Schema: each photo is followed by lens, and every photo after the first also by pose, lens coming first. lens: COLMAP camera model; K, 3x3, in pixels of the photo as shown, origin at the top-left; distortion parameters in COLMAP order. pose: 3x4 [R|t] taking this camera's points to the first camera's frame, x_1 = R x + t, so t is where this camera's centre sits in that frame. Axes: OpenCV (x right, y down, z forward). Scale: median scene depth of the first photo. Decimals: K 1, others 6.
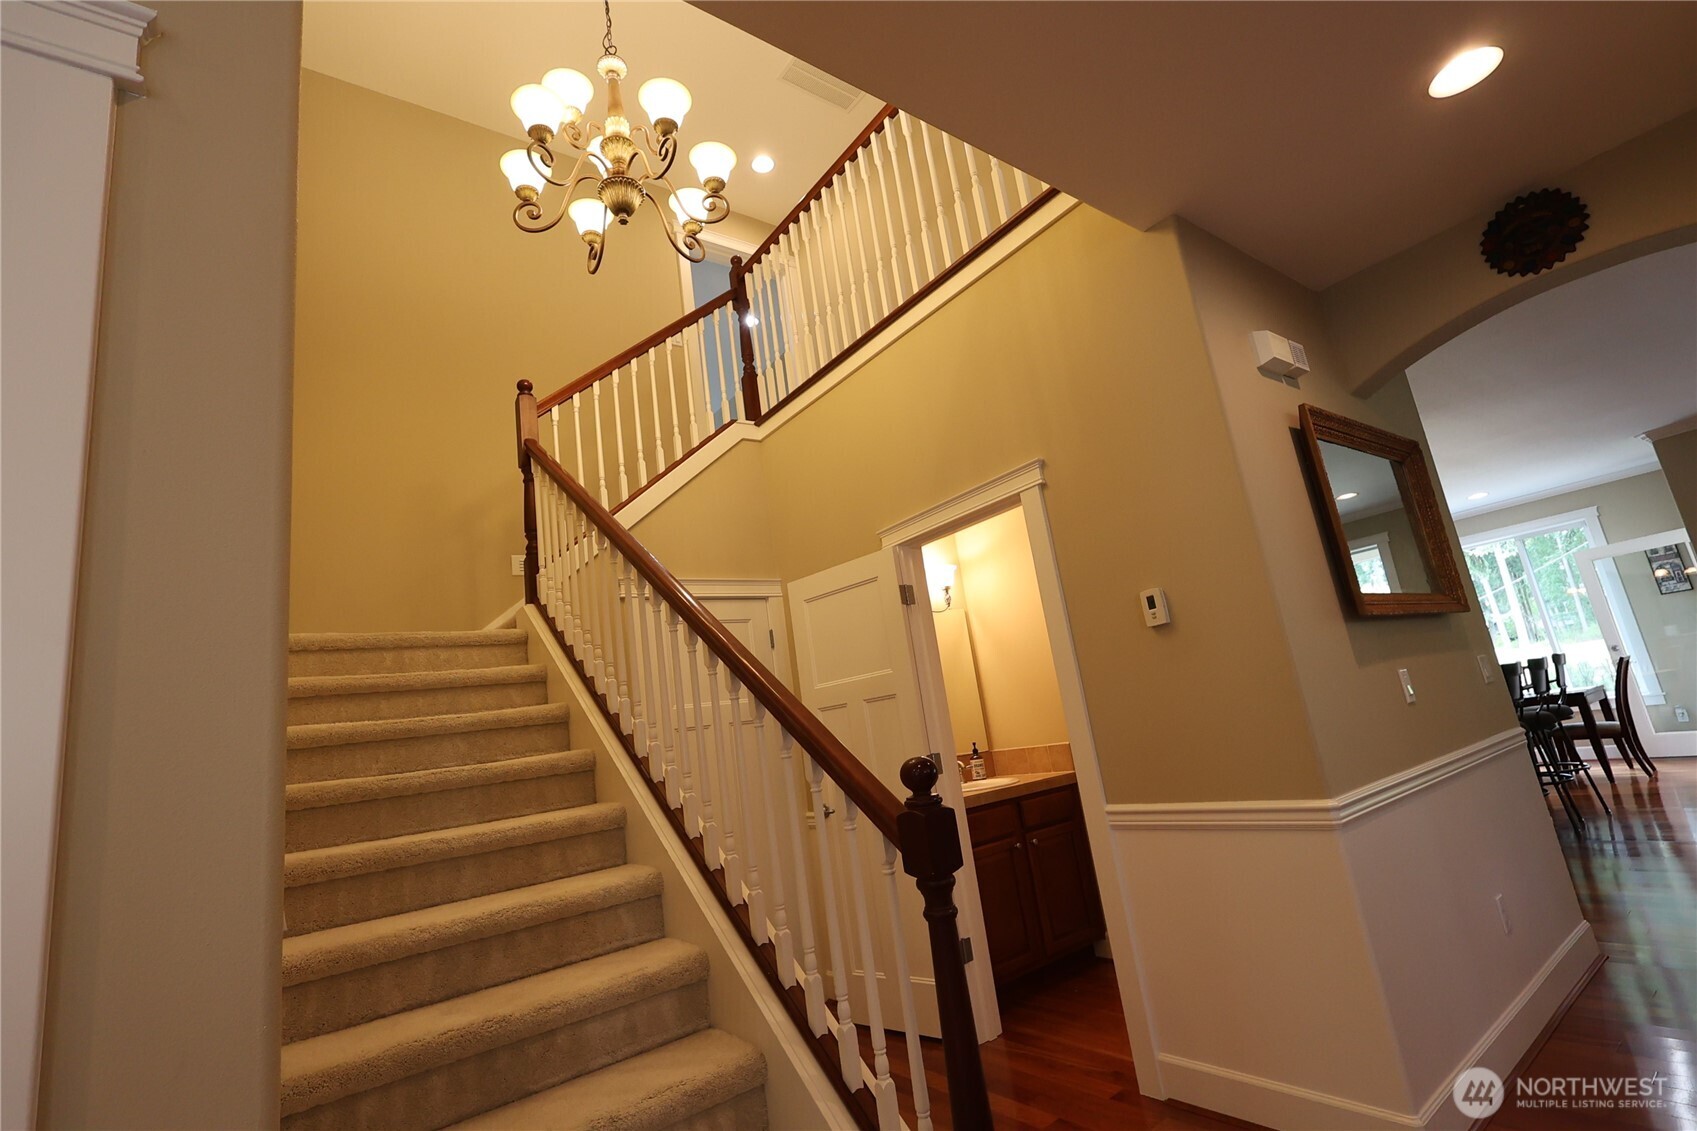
lens RADIAL K [[779.8, 0, 843.4], [0, 779.8, 565.0], [0, 0, 1]] dist [-0.007807, 0.003225]
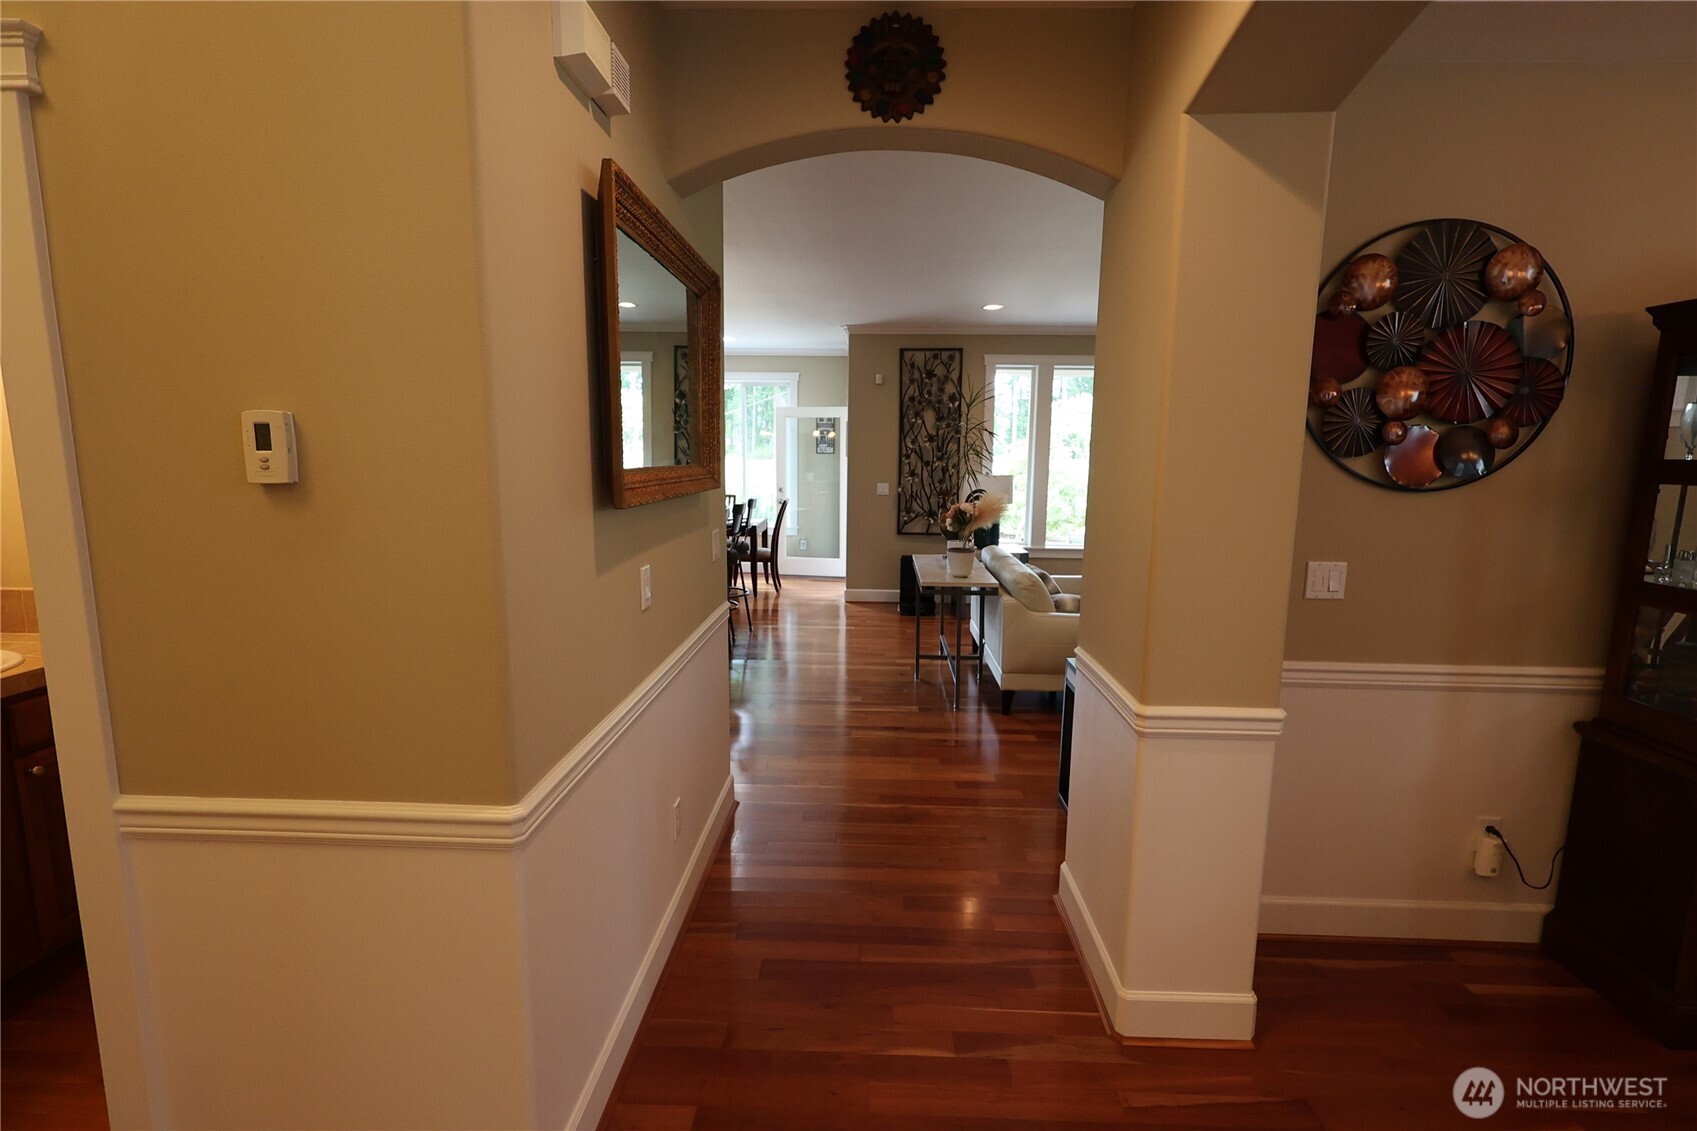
lens RADIAL K [[779.8, 0, 844.2], [0, 779.8, 567.5], [0, 0, 1]] dist [-0.007807, 0.003225]
pose [[0.622532, 0.031210, 0.781972, 0.220812], [-0.267208, 0.947633, 0.174905, -0.054553], [-0.735564, -0.317833, 0.598271, 0.368241]]
